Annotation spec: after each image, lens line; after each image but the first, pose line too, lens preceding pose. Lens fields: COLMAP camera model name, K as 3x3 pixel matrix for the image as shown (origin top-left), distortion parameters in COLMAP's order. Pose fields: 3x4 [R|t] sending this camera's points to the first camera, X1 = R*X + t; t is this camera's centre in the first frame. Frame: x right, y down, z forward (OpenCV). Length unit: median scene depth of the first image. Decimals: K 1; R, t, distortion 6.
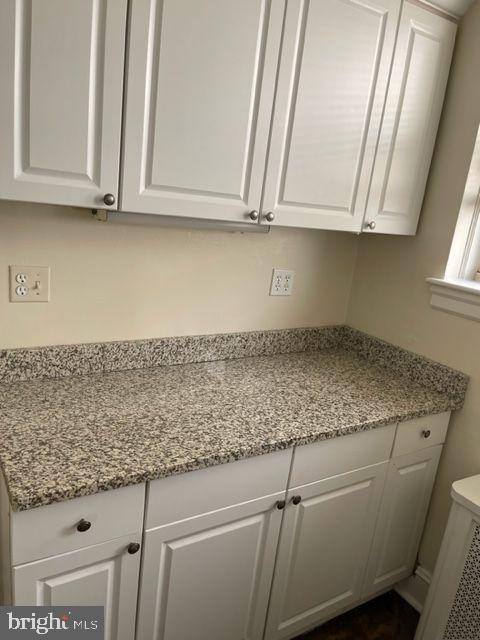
lens RADIAL K [[493.2, 0, 237.2], [0, 493.2, 321.9], [0, 0, 1]] dist [0.071338, -0.075099]
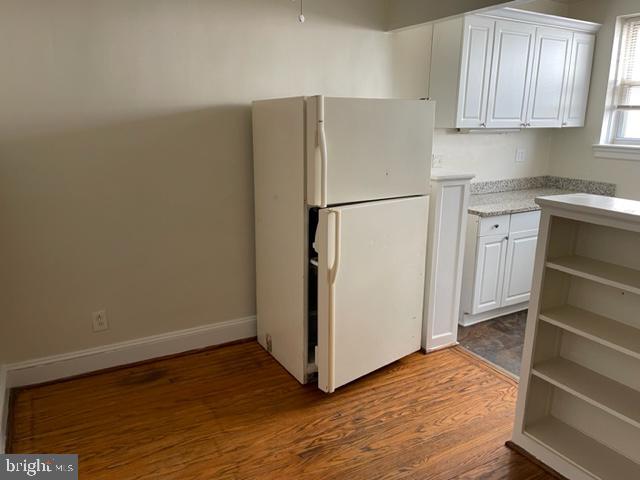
lens RADIAL K [[493.2, 0, 316.1], [0, 493.2, 240.2], [0, 0, 1]] dist [0.071338, -0.075099]
pose [[0.993075, -0.093310, -0.071383, -0.763685], [0.092750, 0.995627, -0.011121, 0.261757], [0.072109, 0.004423, 0.997387, -1.398521]]
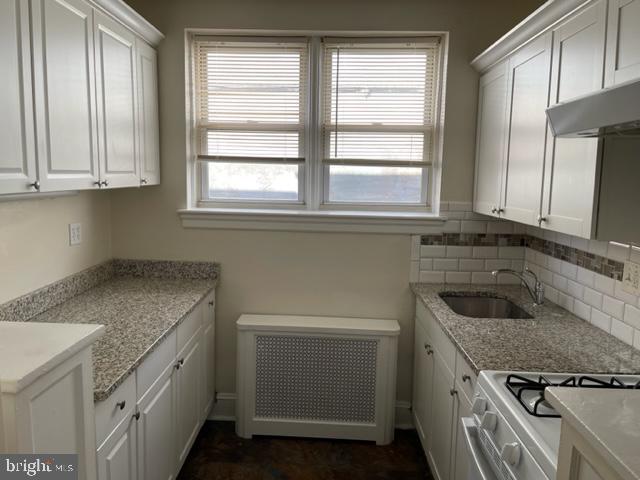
lens RADIAL K [[493.2, 0, 316.1], [0, 493.2, 240.2], [0, 0, 1]] dist [0.071338, -0.075099]
pose [[0.561752, -0.215939, 0.798627, -0.647699], [0.248334, 0.964831, 0.086202, -0.025514], [-0.789155, 0.149902, 0.595621, -0.242605]]
